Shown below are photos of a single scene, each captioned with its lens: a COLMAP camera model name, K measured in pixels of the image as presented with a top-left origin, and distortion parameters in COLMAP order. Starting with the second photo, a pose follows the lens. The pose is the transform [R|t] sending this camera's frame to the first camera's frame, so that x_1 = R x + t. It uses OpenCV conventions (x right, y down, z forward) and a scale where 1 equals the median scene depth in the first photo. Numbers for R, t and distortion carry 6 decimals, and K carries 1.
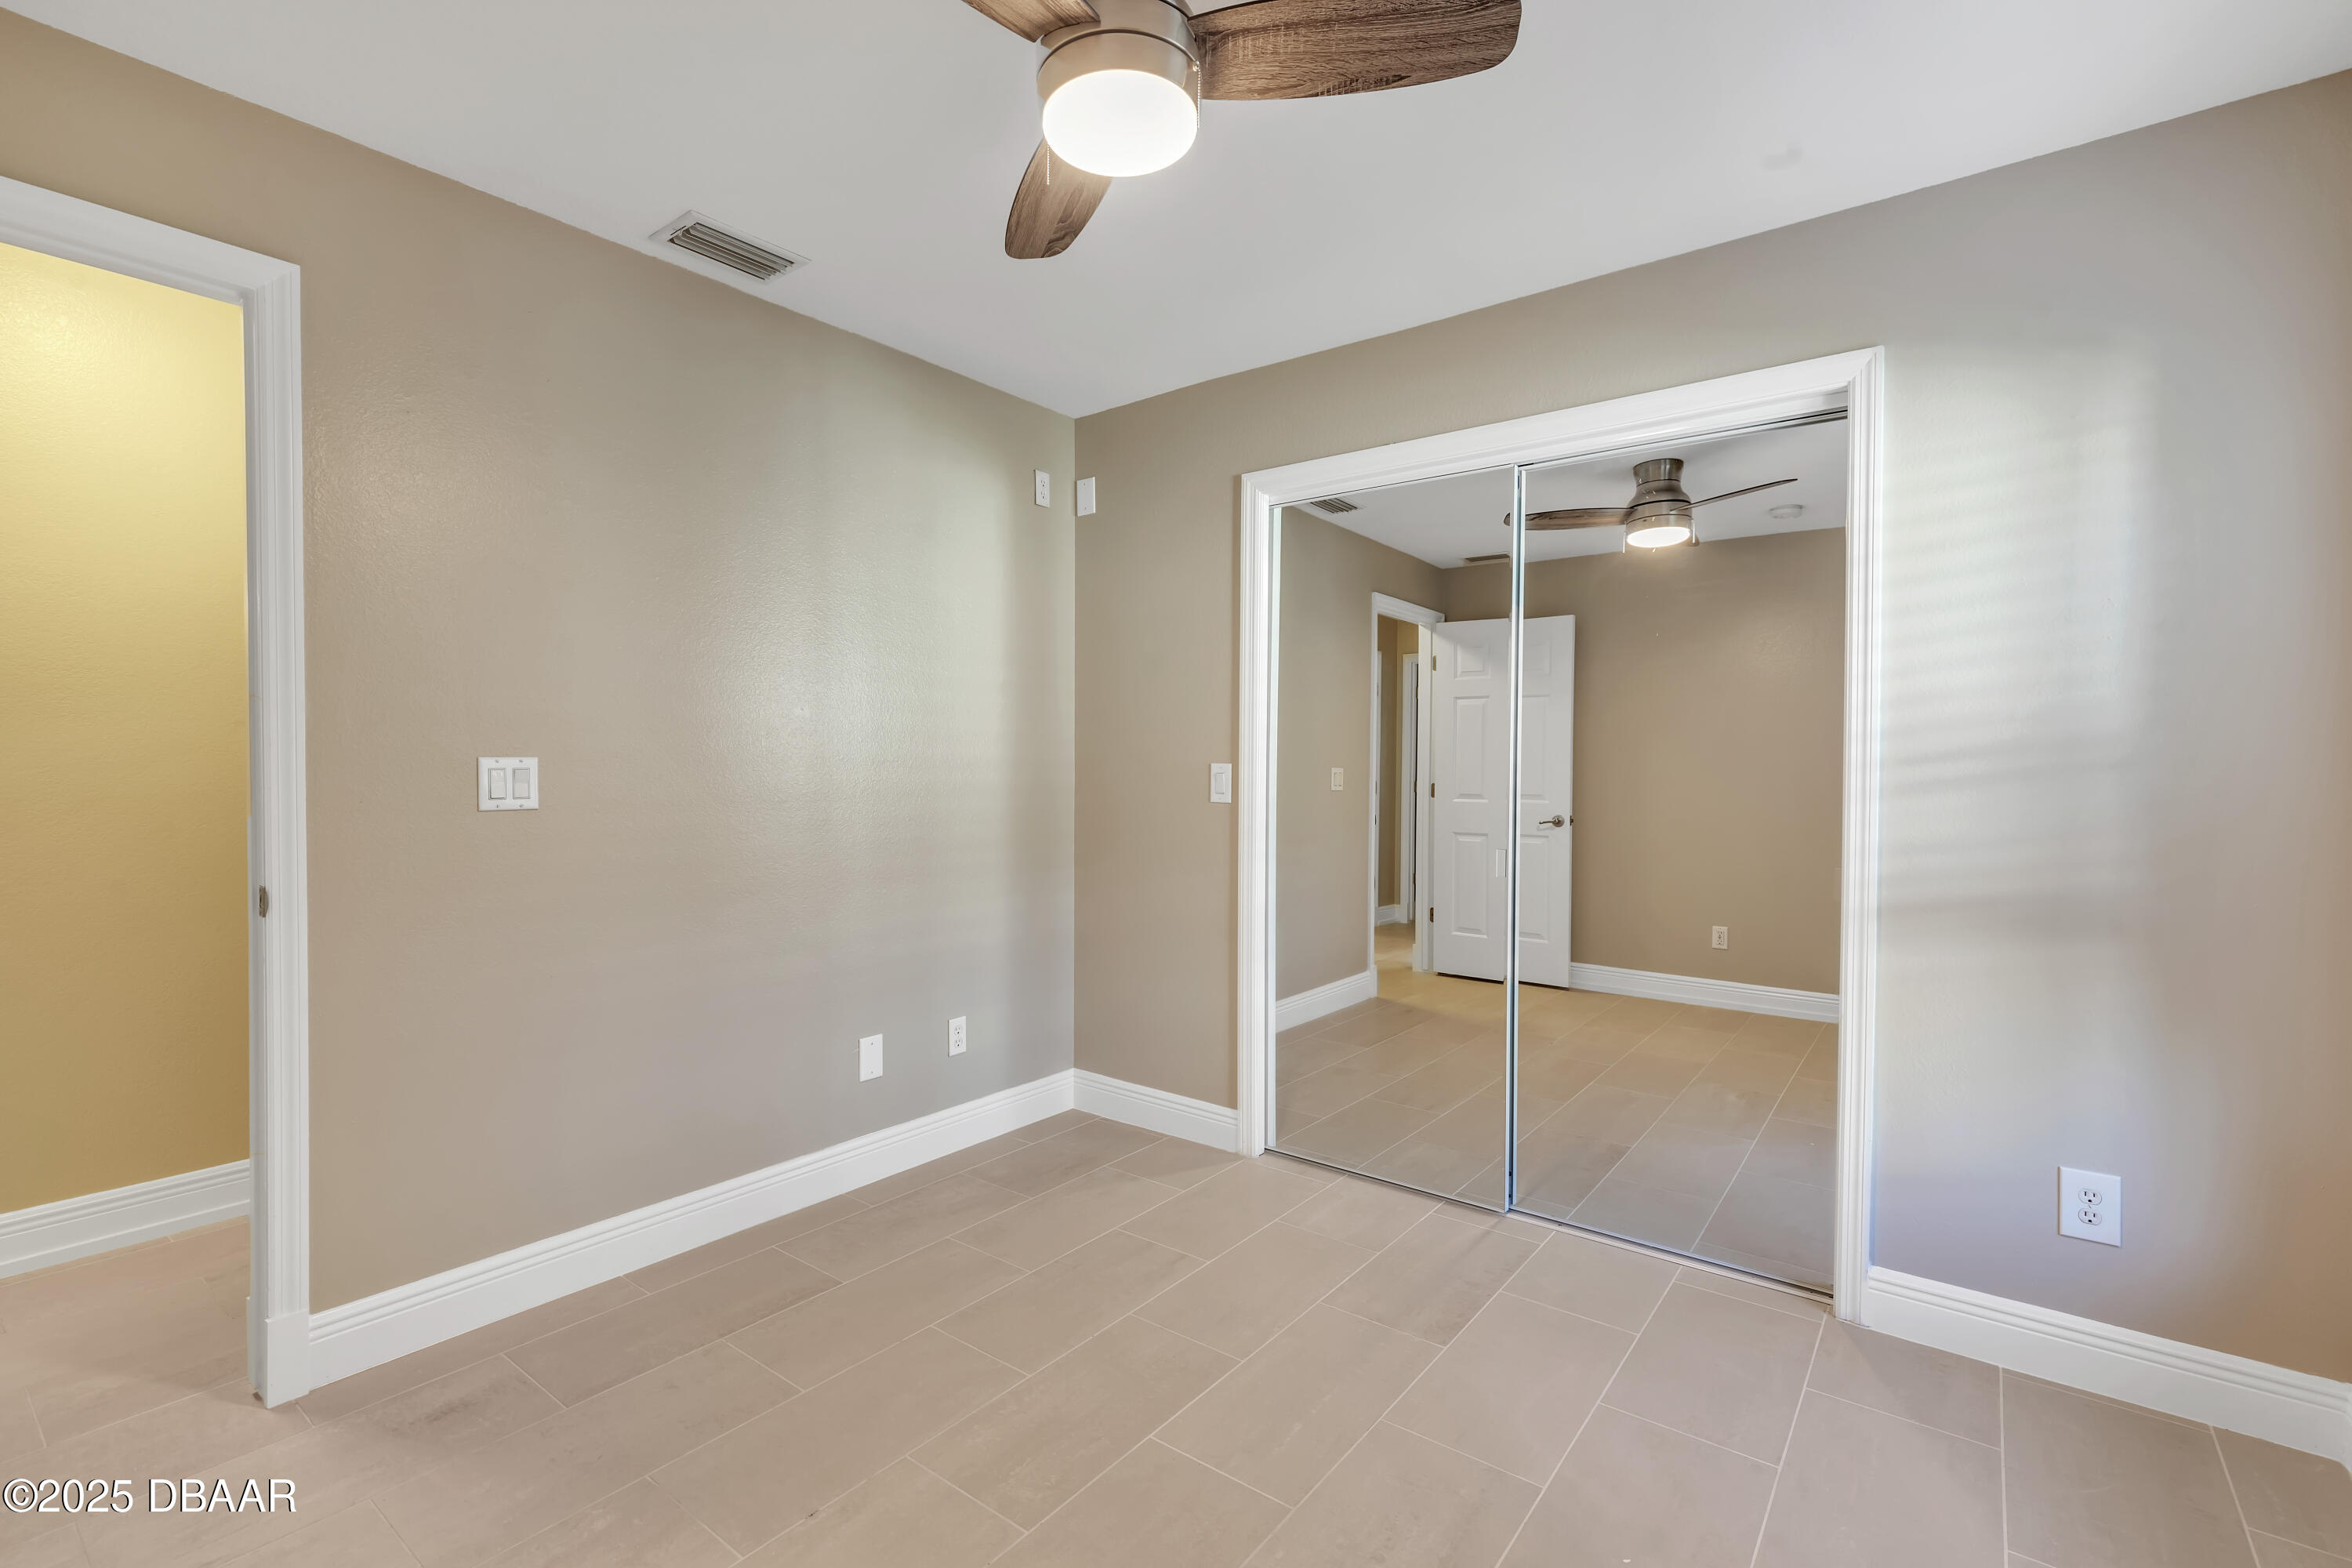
lens RADIAL K [[1024.1, 0, 1176.0], [0, 1024.1, 784.0], [0, 0, 1]] dist [0.000011, -0.000068]
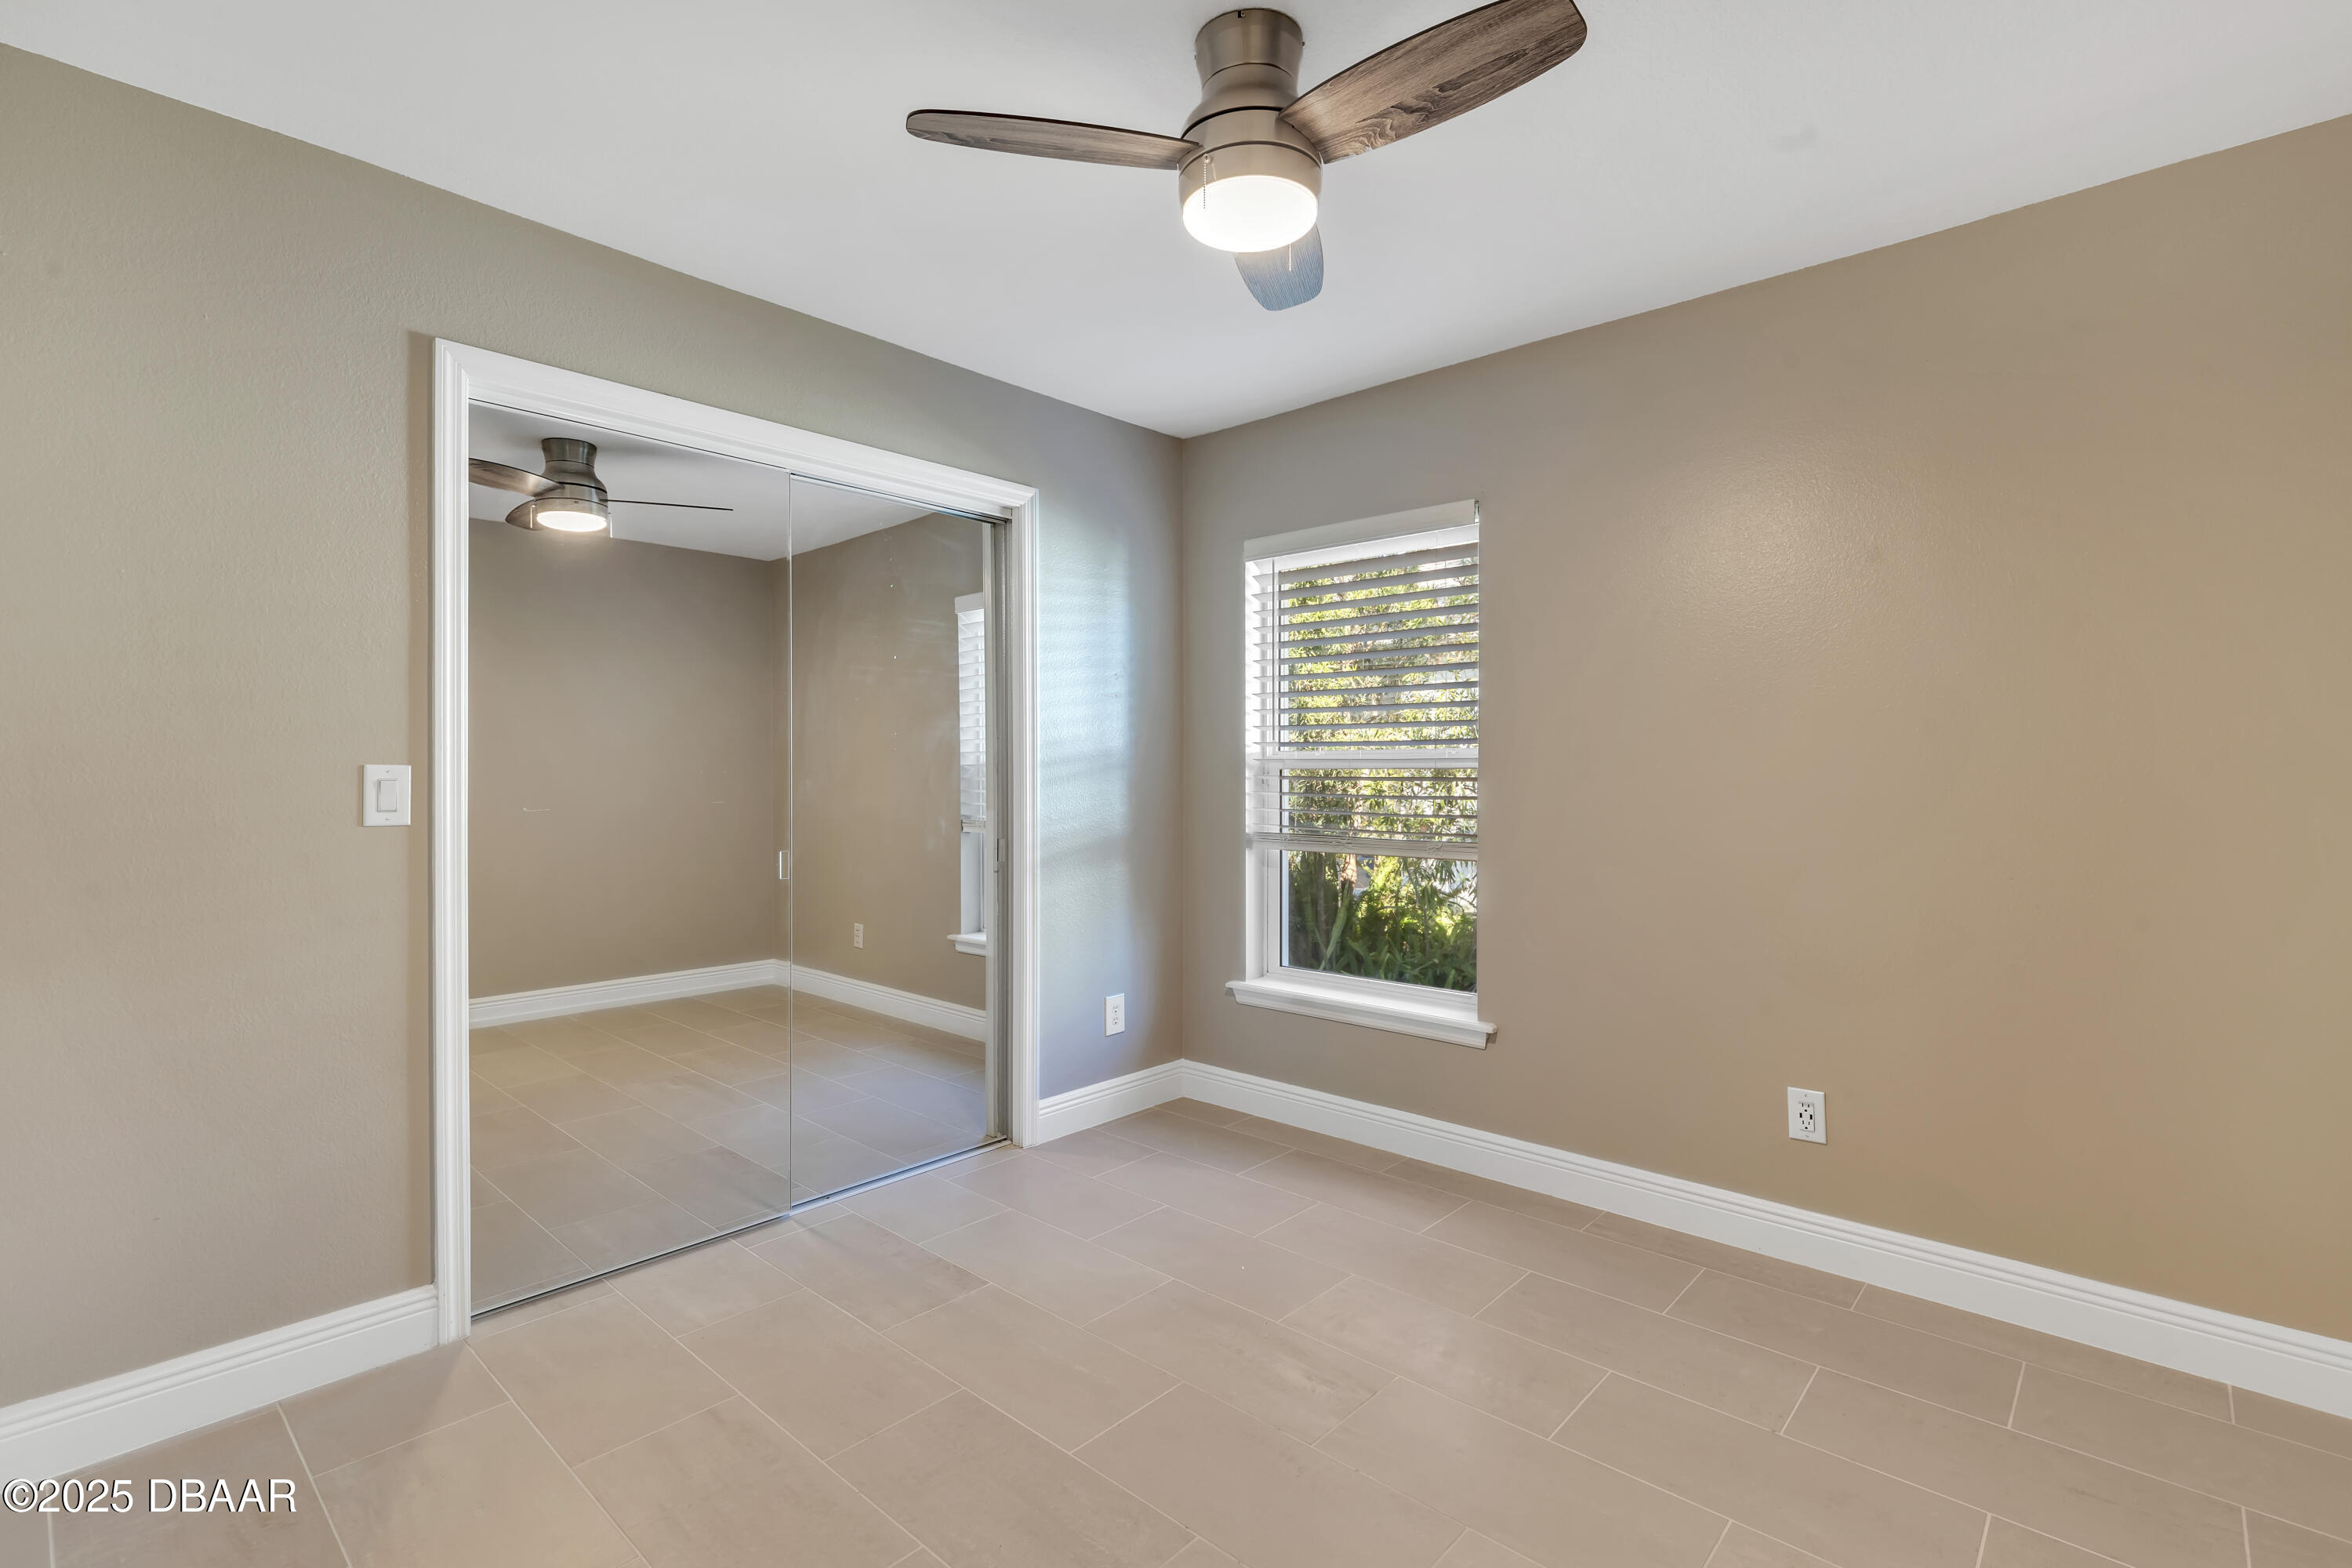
lens RADIAL K [[1071.8, 0, 1173.7], [0, 1071.8, 758.7], [0, 0, 1]] dist [0.004310, -0.000420]
pose [[0.096322, -0.000364, 0.995350, -0.691486], [0.011328, 0.999936, -0.000731, -0.021050], [-0.995286, 0.011345, 0.096320, 0.520468]]
